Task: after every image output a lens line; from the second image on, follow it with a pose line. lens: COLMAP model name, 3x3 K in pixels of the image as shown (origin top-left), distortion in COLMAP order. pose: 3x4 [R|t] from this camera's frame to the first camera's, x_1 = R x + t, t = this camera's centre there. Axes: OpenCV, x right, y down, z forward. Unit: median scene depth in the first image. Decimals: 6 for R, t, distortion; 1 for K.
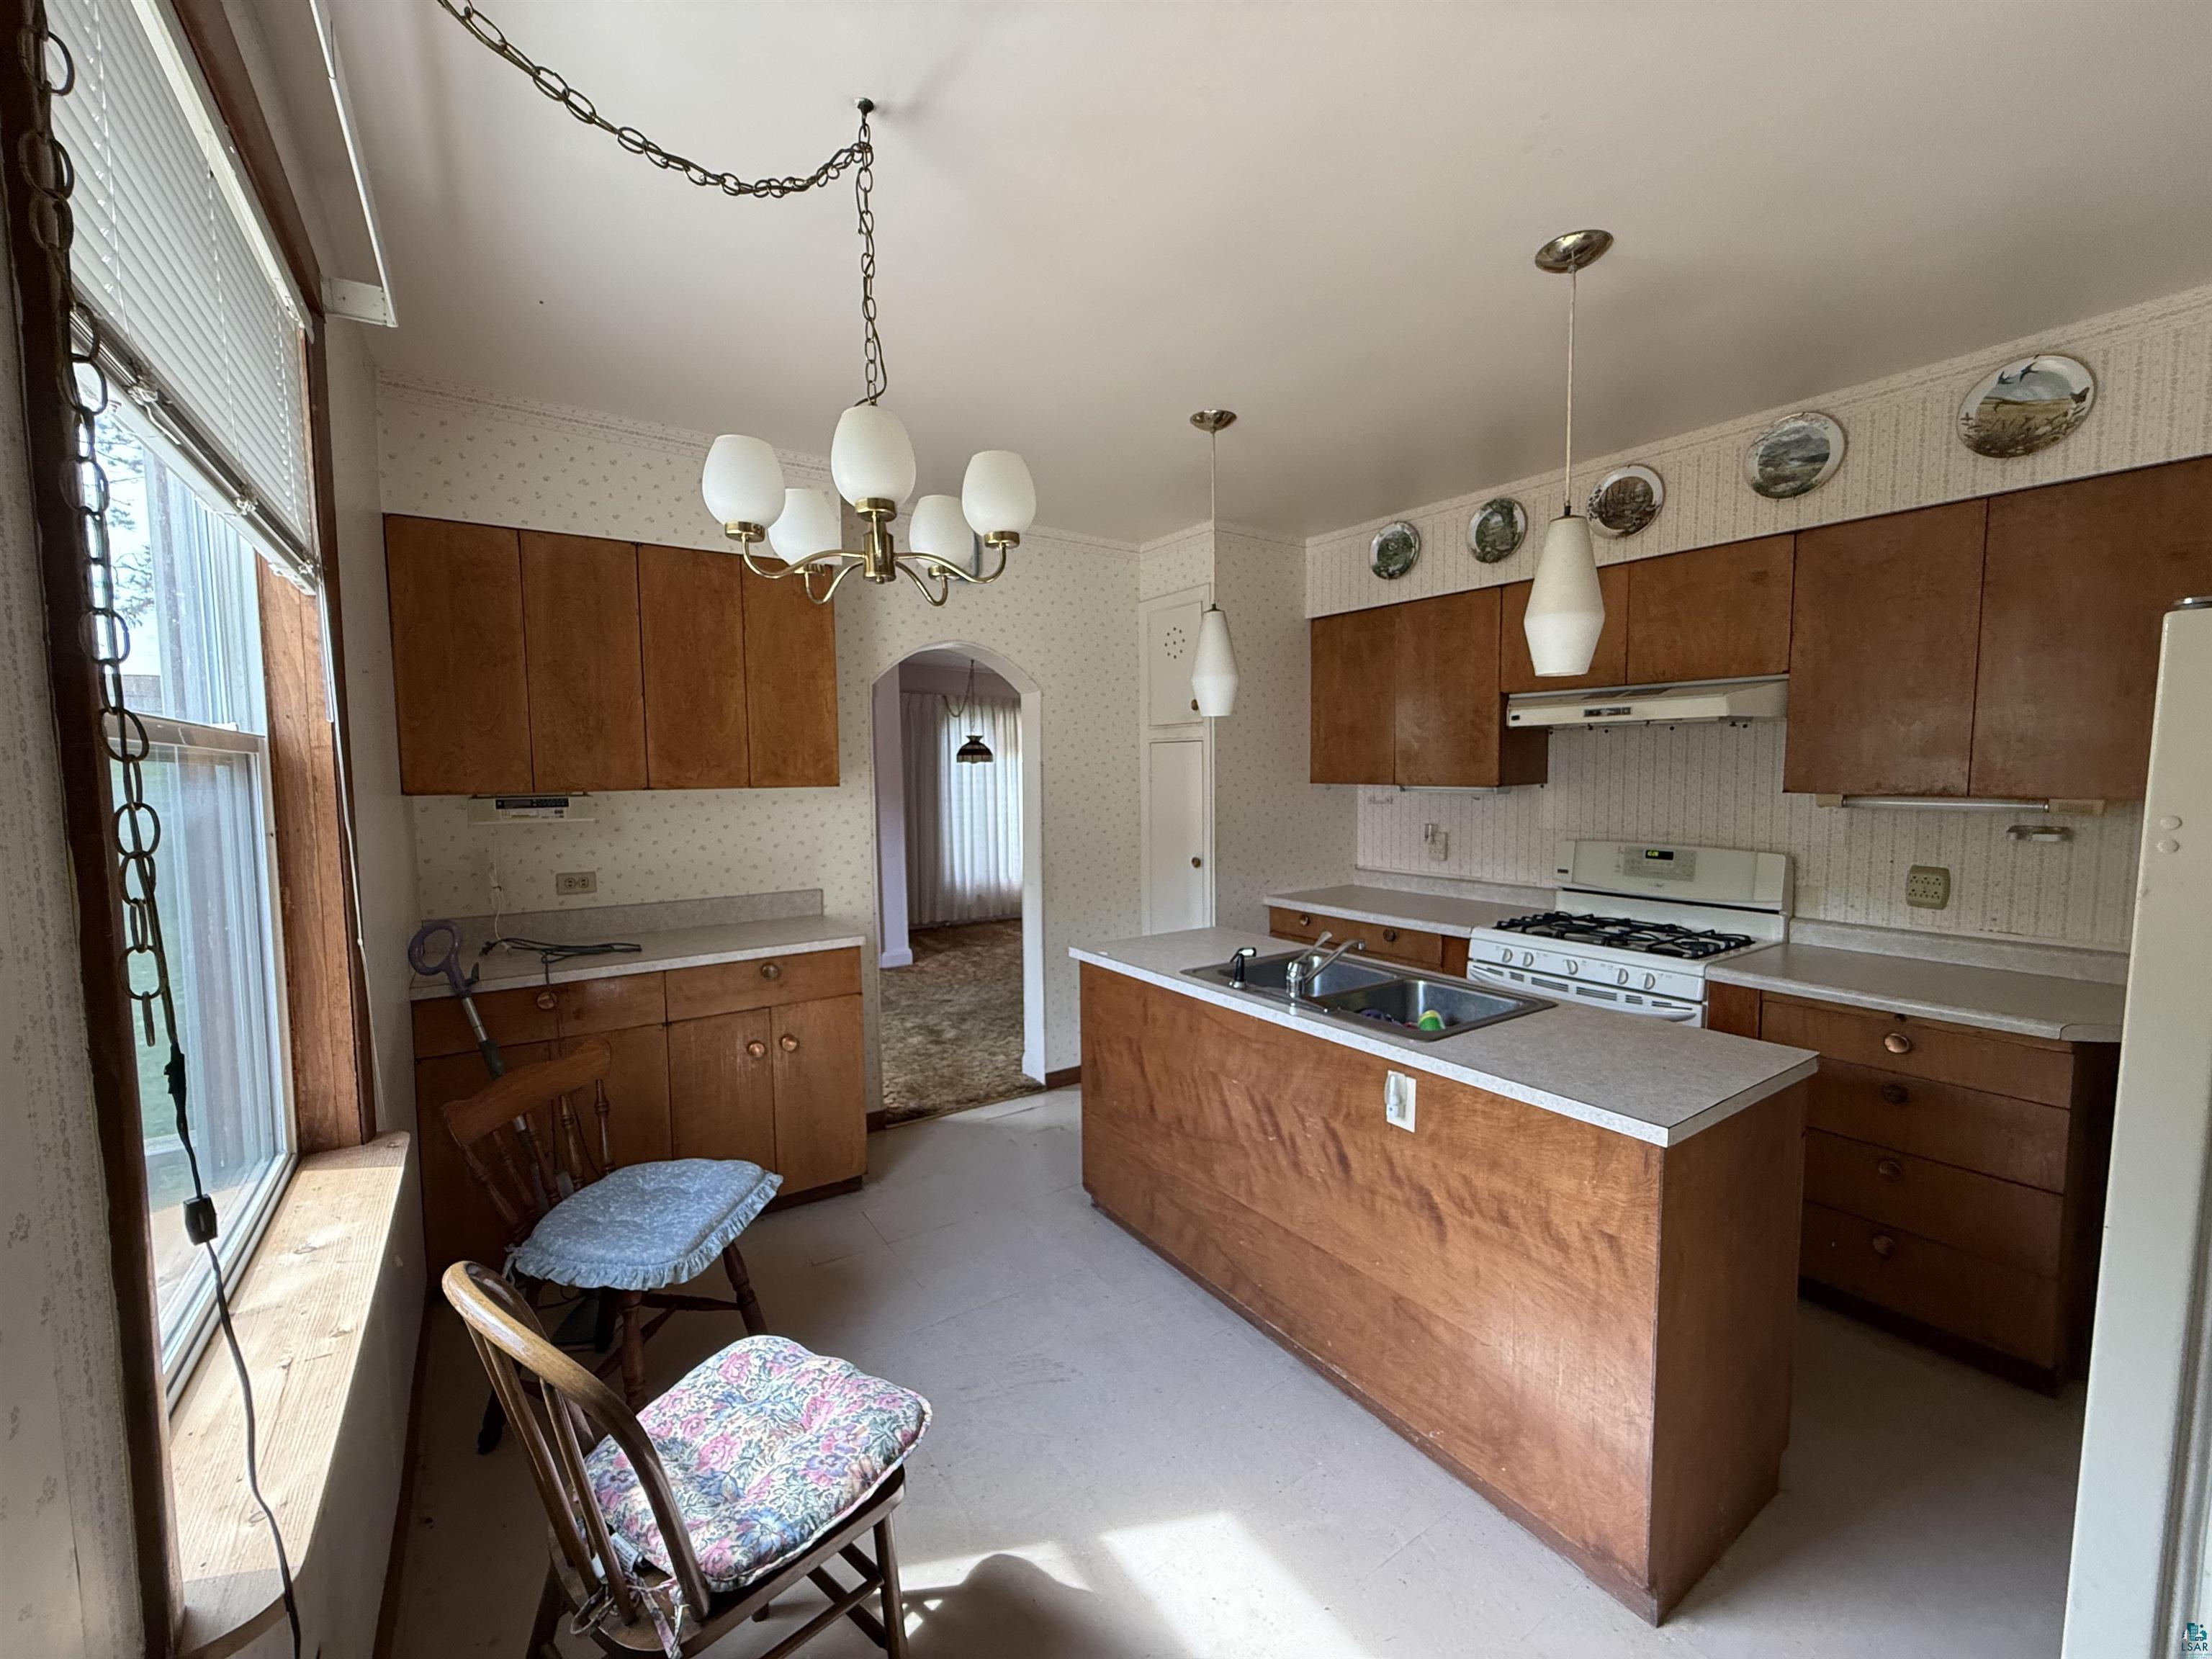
lens RADIAL K [[884.5, 0, 1098.2], [0, 884.5, 833.4], [0, 0, 1]] dist [0.001457, 0.000186]
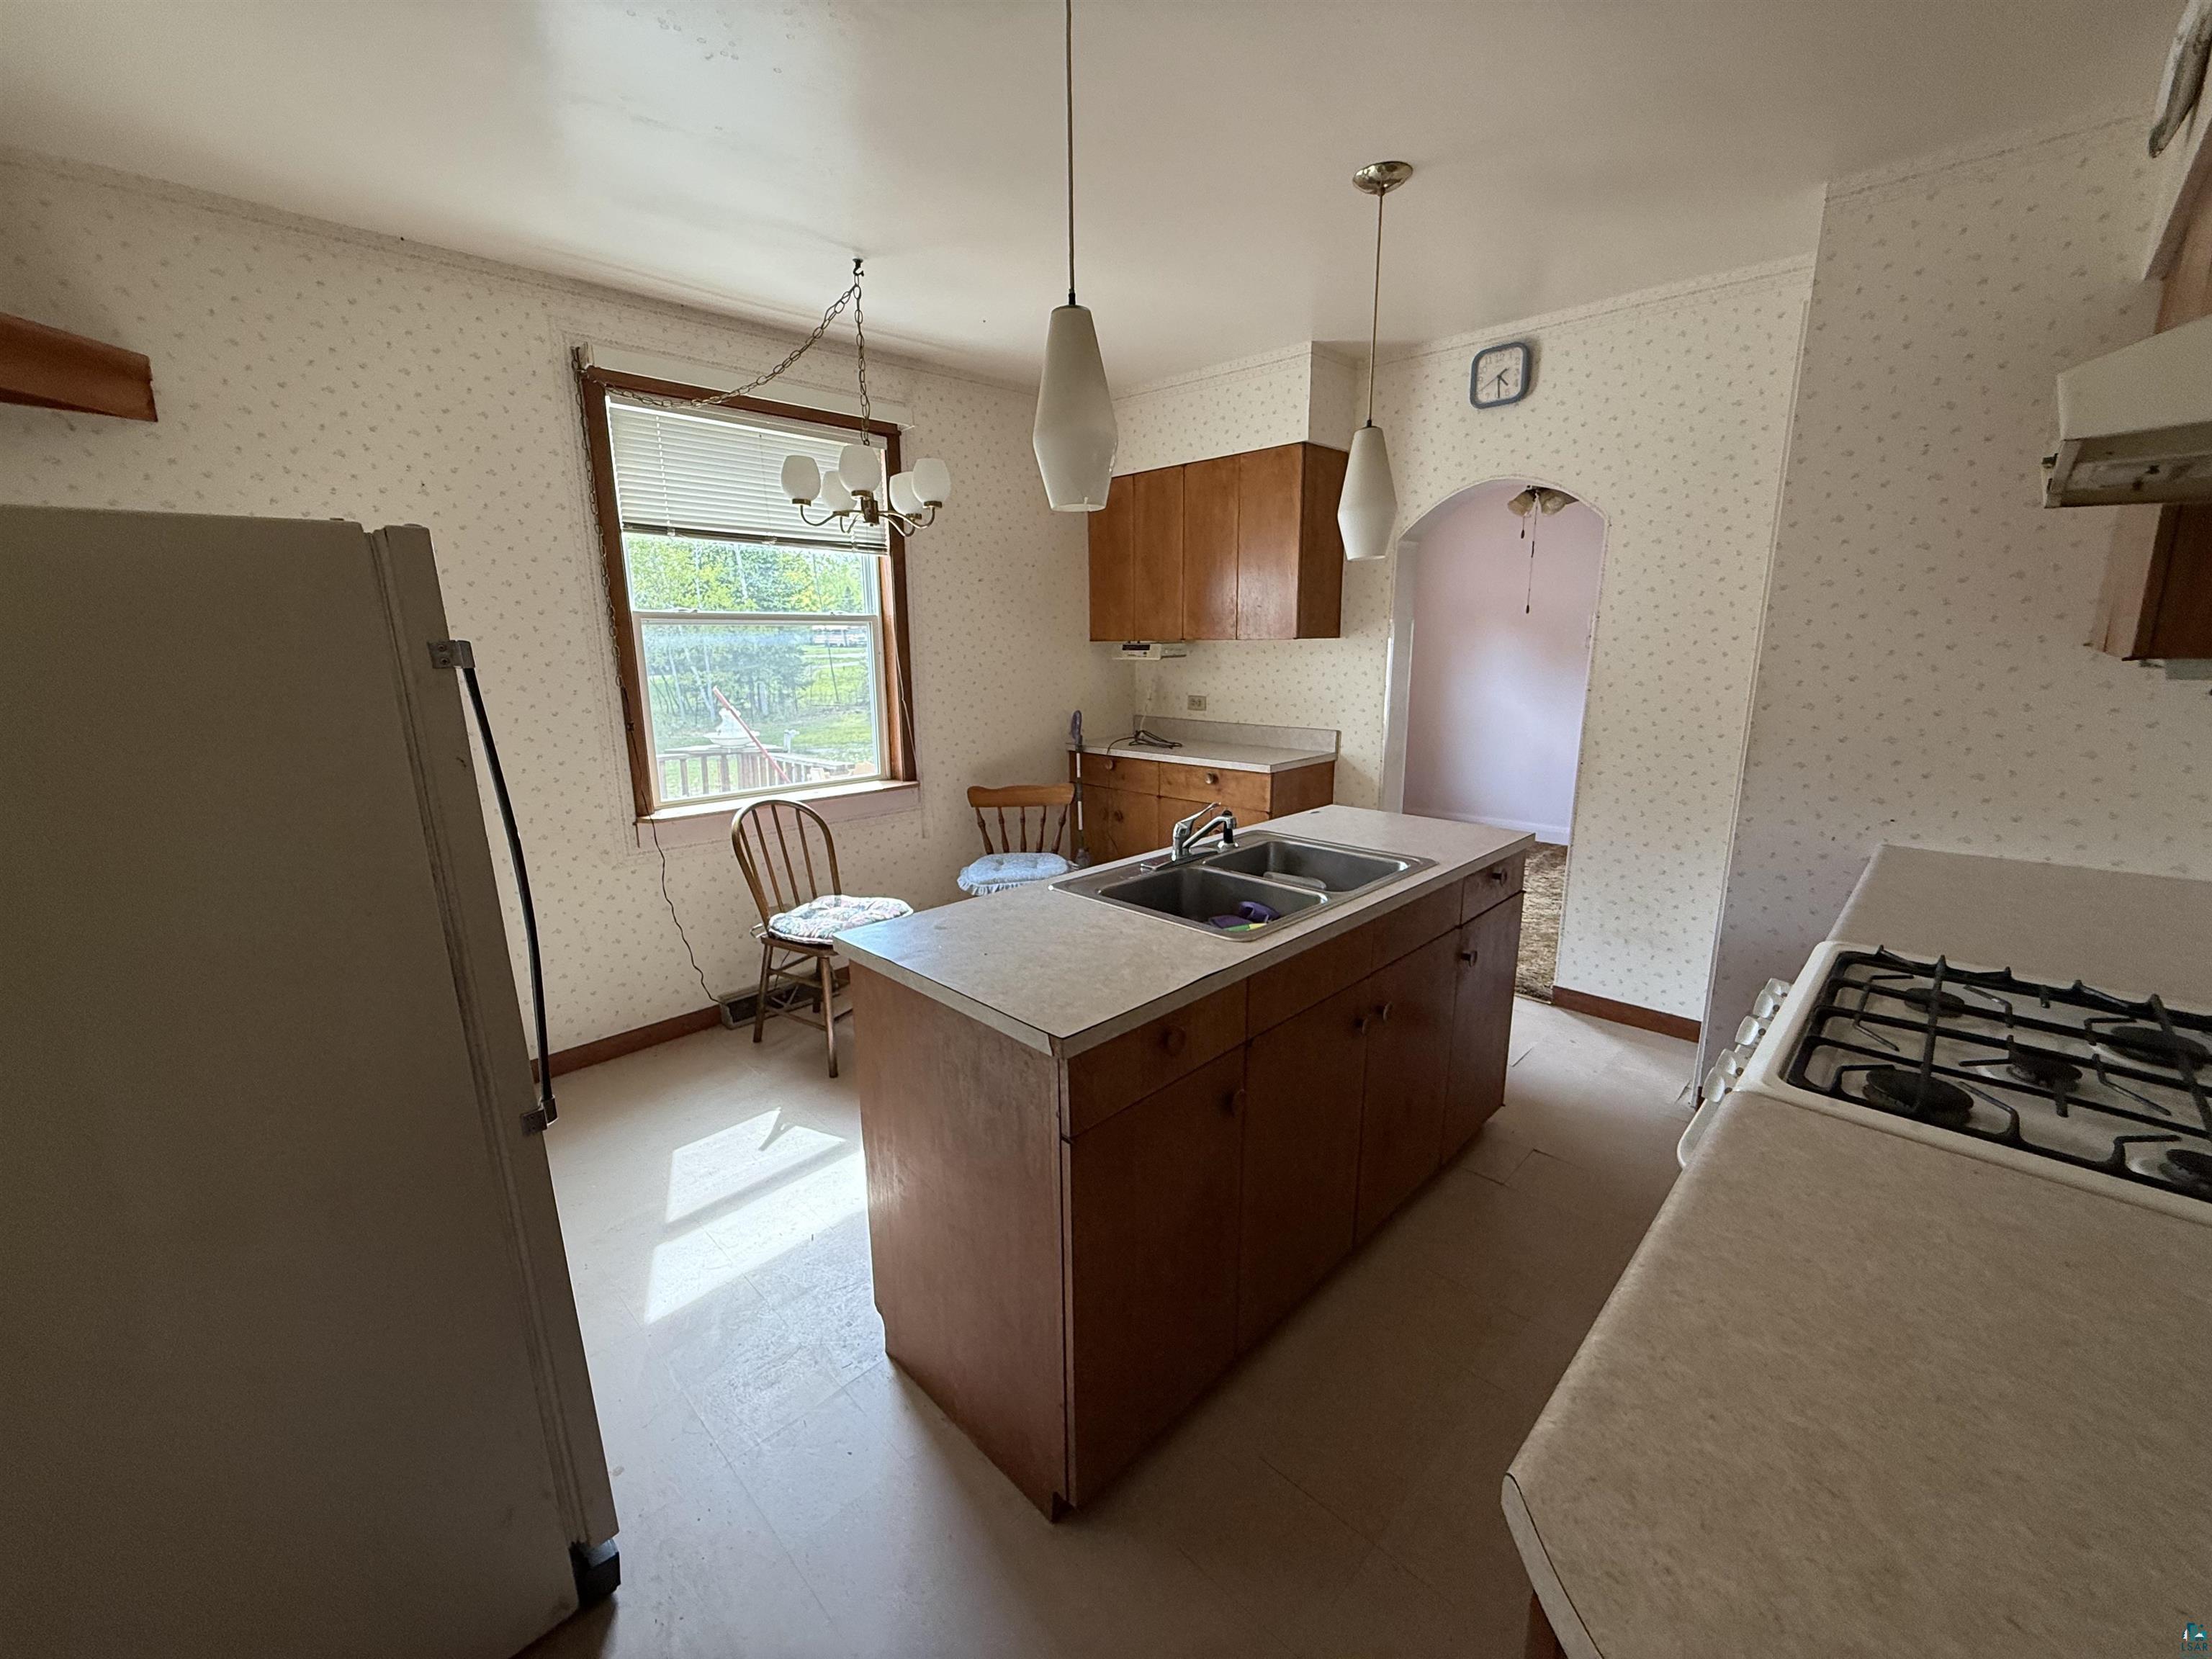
lens RADIAL K [[884.5, 0, 1098.2], [0, 884.5, 833.4], [0, 0, 1]] dist [0.001457, 0.000186]
pose [[0.197872, 0.219698, -0.955290, 0.876406], [-0.062912, 0.975396, 0.211291, -0.035198], [0.978207, 0.018290, 0.206825, 0.531667]]
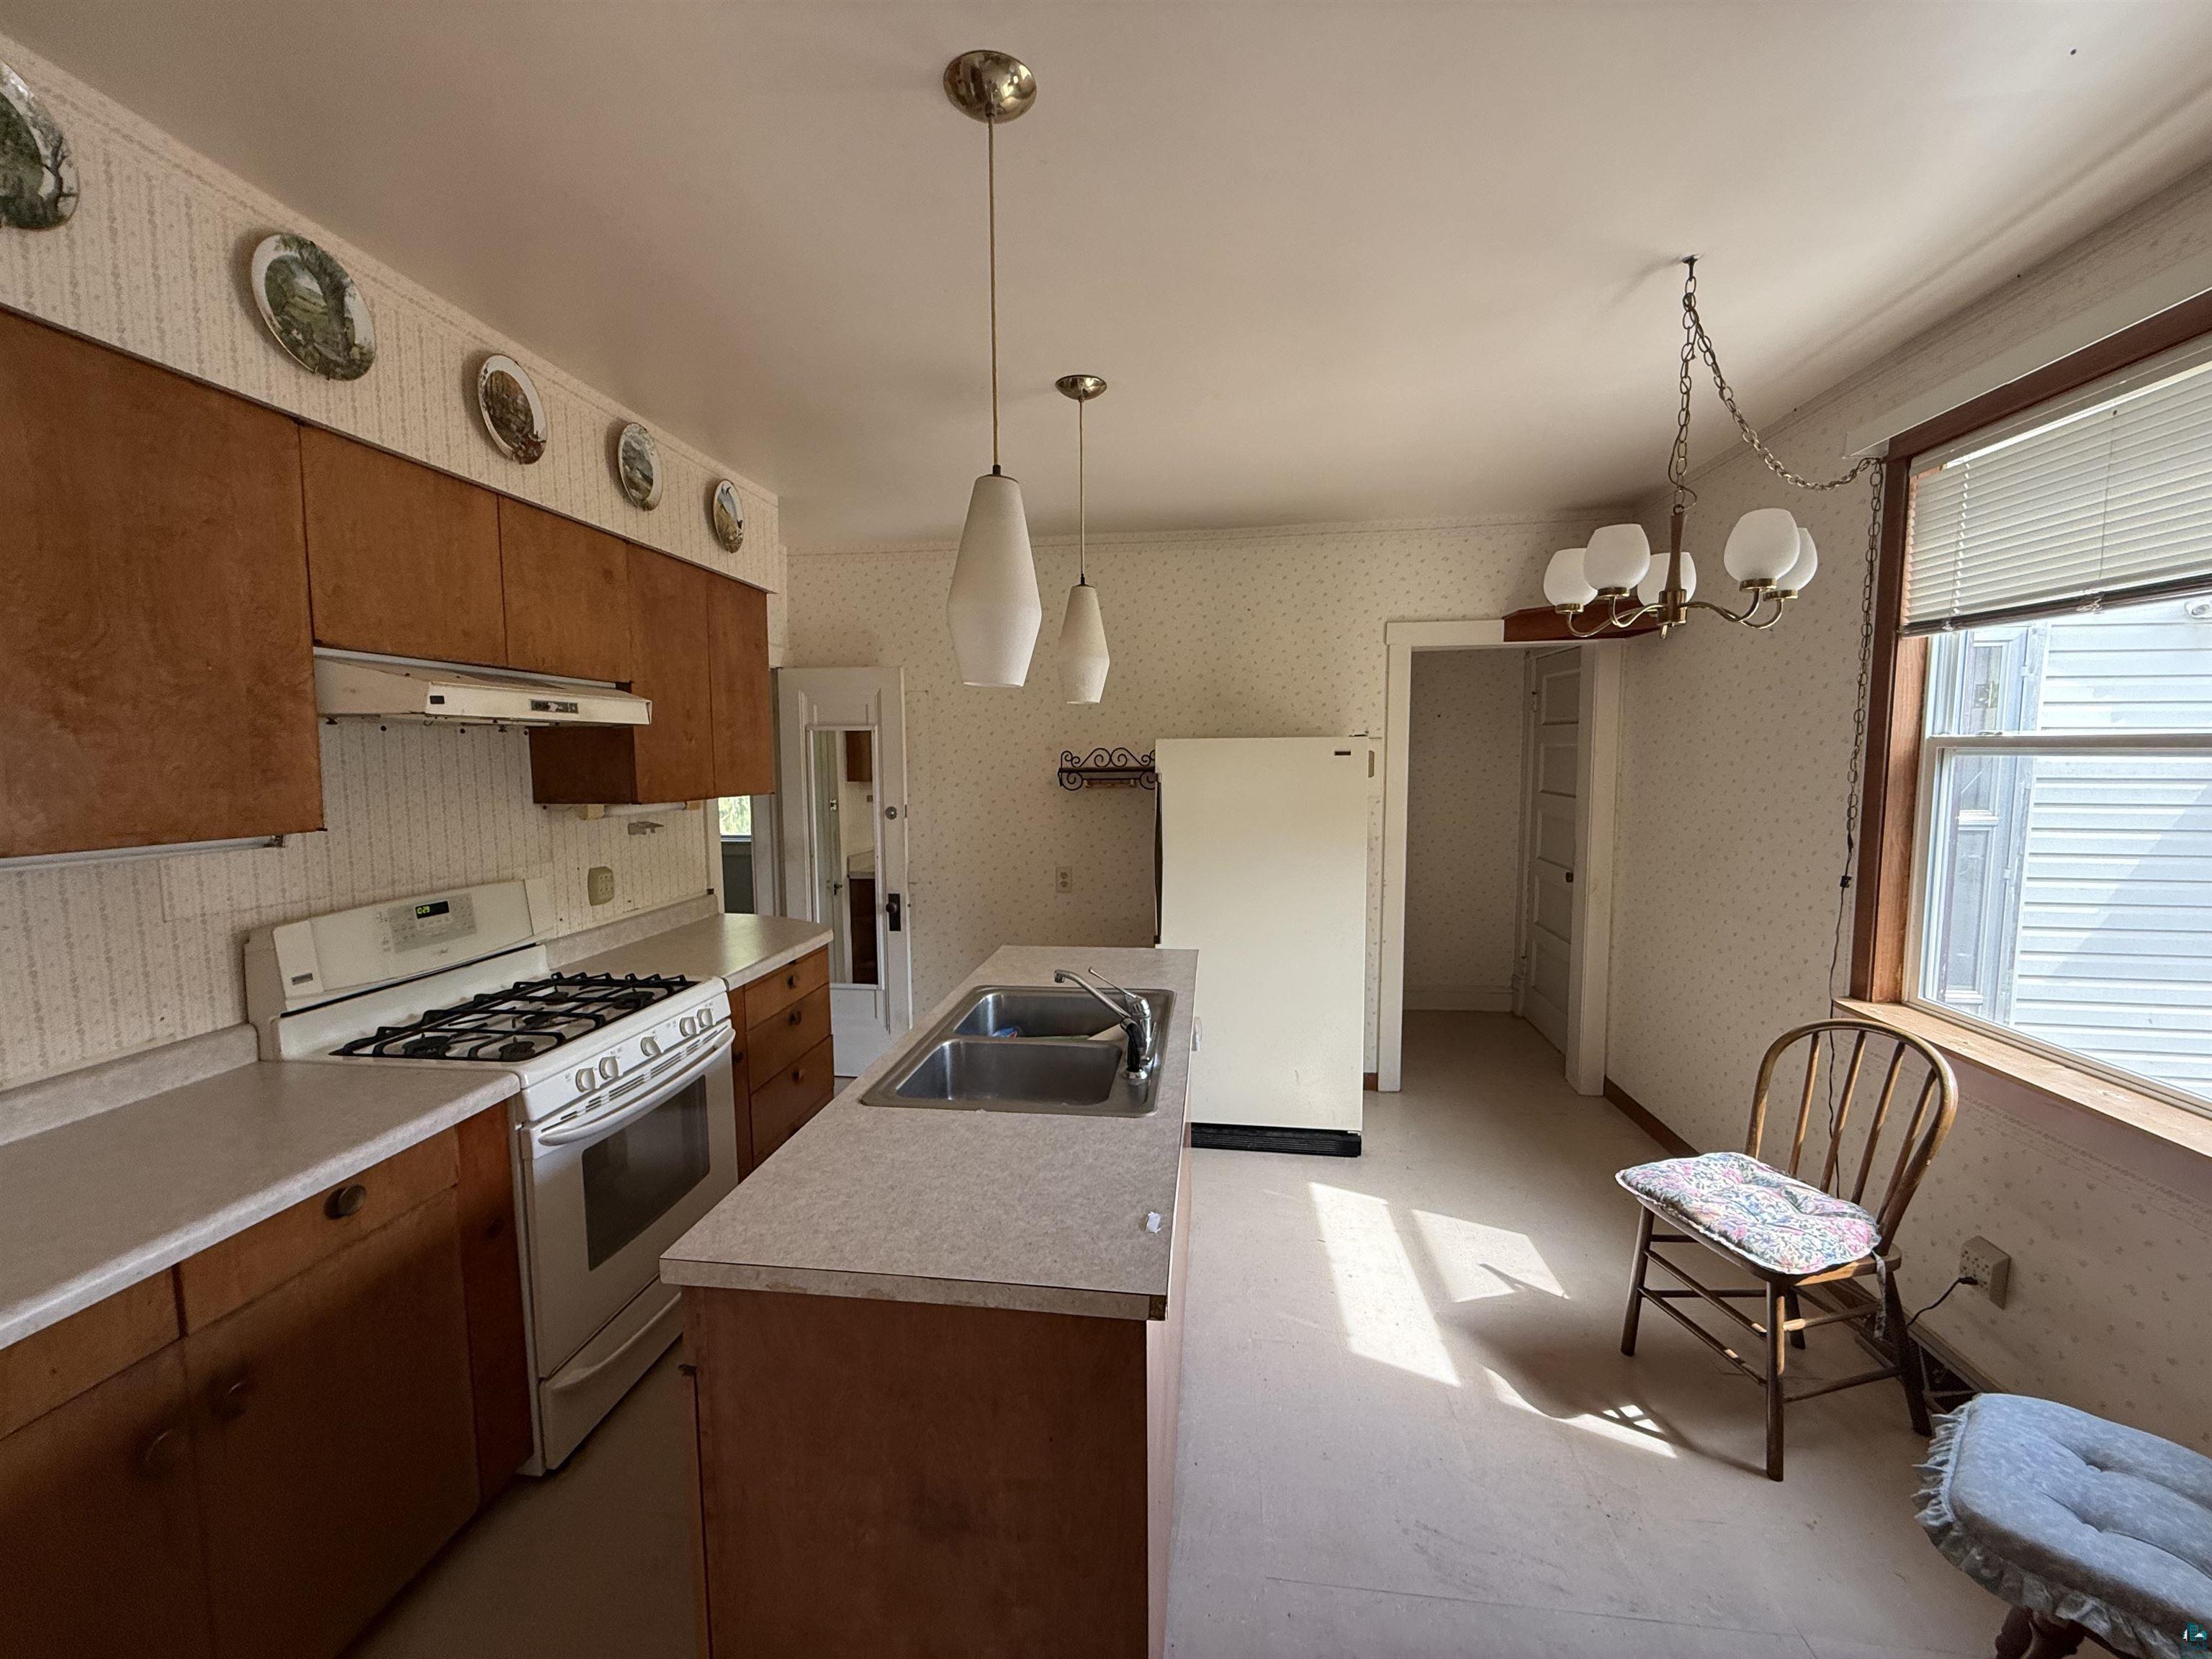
lens RADIAL K [[884.5, 0, 1098.2], [0, 884.5, 833.4], [0, 0, 1]] dist [0.001457, 0.000186]
pose [[-0.747347, -0.043643, 0.662999, -0.237826], [0.065583, 0.988122, 0.138971, -0.105575], [-0.661189, 0.147342, -0.735608, 1.246978]]
